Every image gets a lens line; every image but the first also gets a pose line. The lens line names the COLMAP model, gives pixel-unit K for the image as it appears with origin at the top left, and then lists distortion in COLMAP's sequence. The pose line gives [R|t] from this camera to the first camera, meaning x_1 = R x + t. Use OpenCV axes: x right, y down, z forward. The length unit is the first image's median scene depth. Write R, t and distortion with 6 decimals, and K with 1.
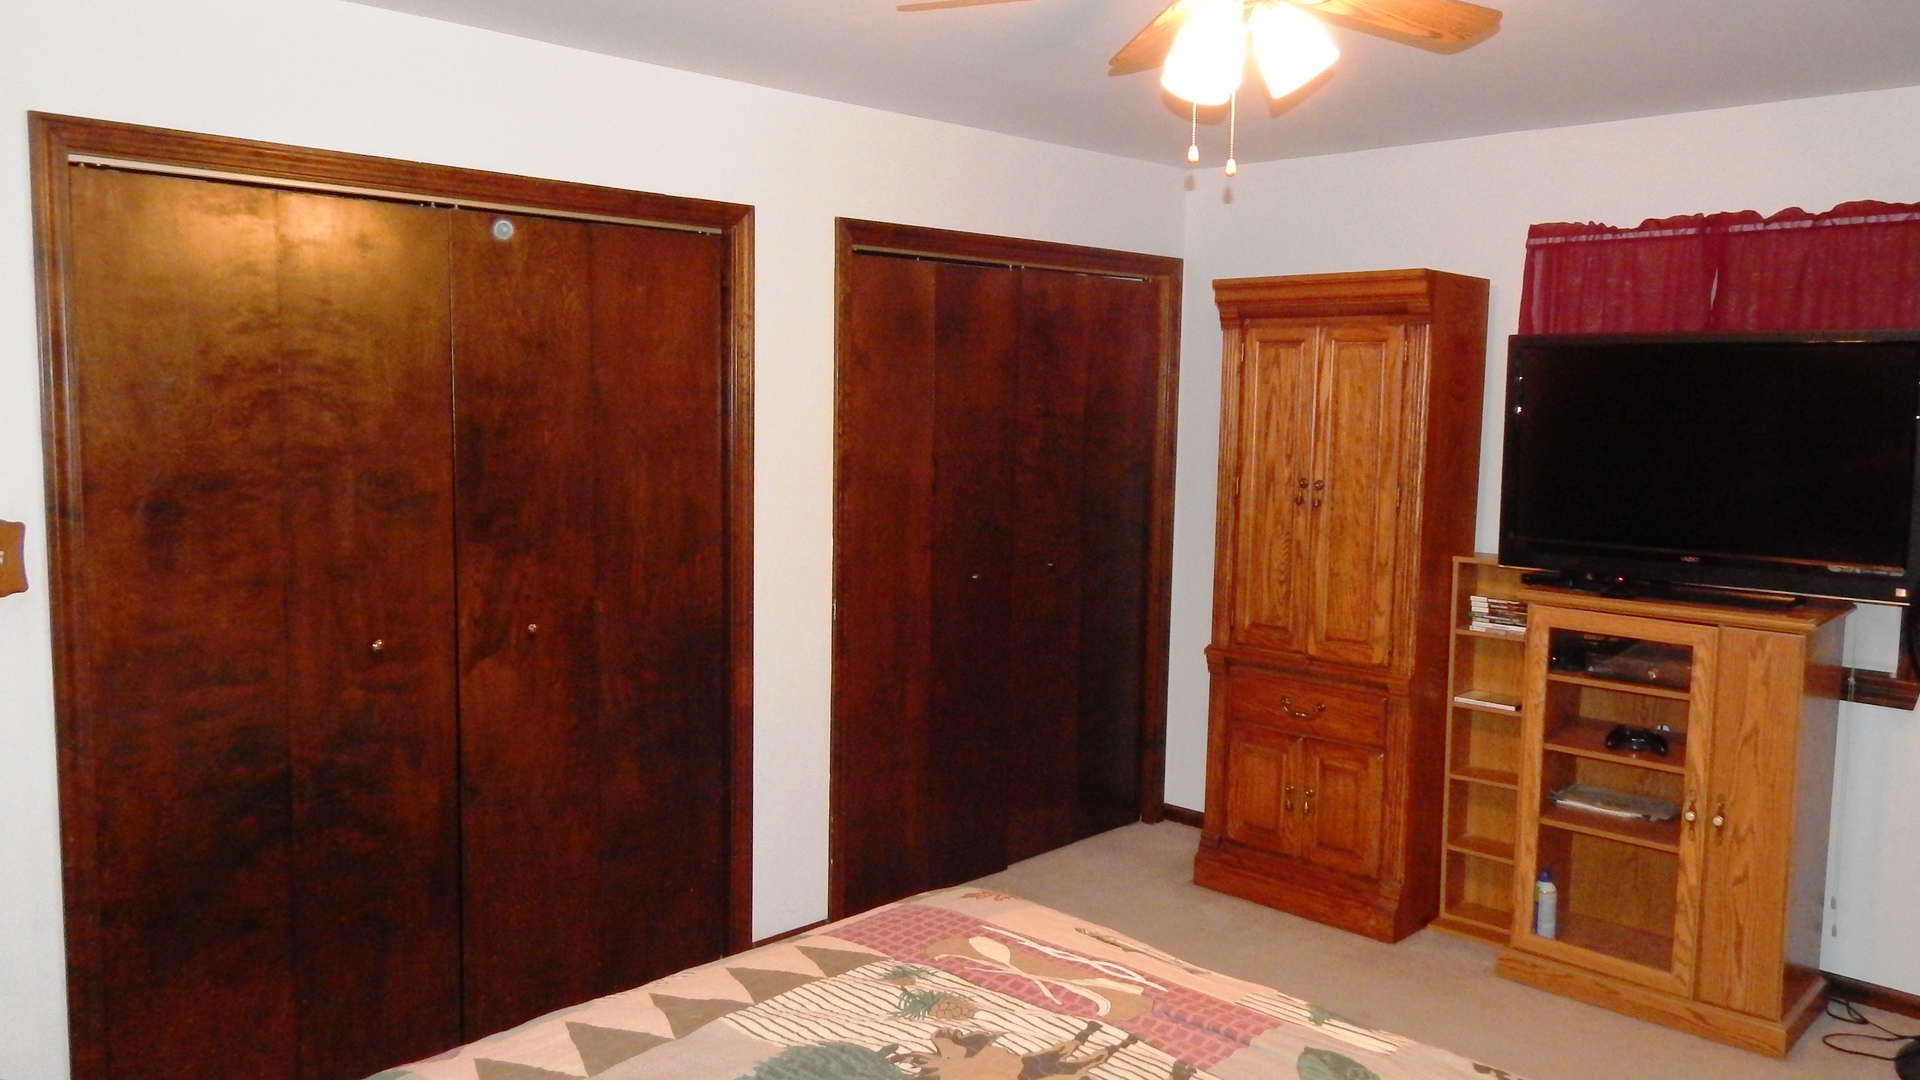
lens RADIAL K [[1414.9, 0, 958.2], [0, 1414.9, 544.1], [0, 0, 1]] dist [0.006483, -0.015346]
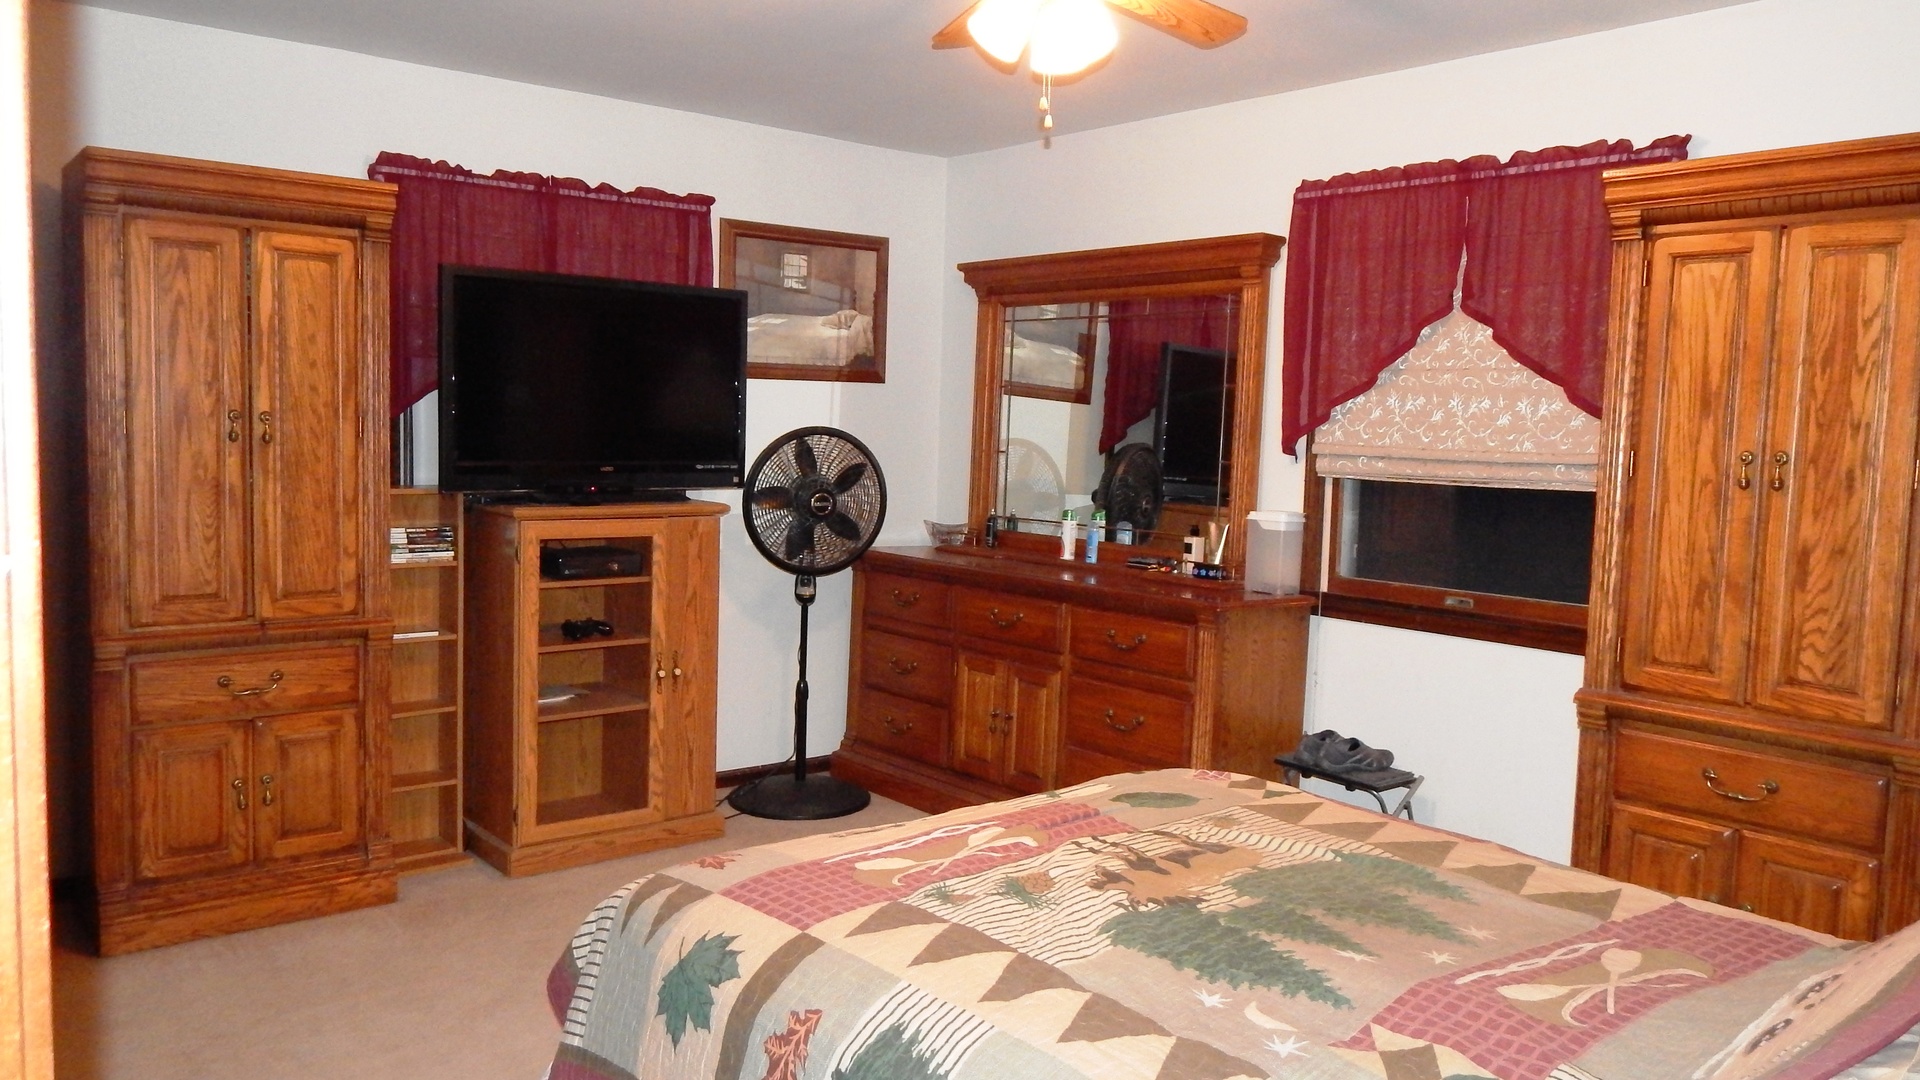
lens RADIAL K [[1414.9, 0, 956.6], [0, 1414.9, 532.5], [0, 0, 1]] dist [0.006483, -0.015346]
pose [[0.107869, -0.094199, 0.989692, -0.612483], [0.078440, 0.993204, 0.085984, -0.014799], [-0.991066, 0.068357, 0.114525, 0.549021]]
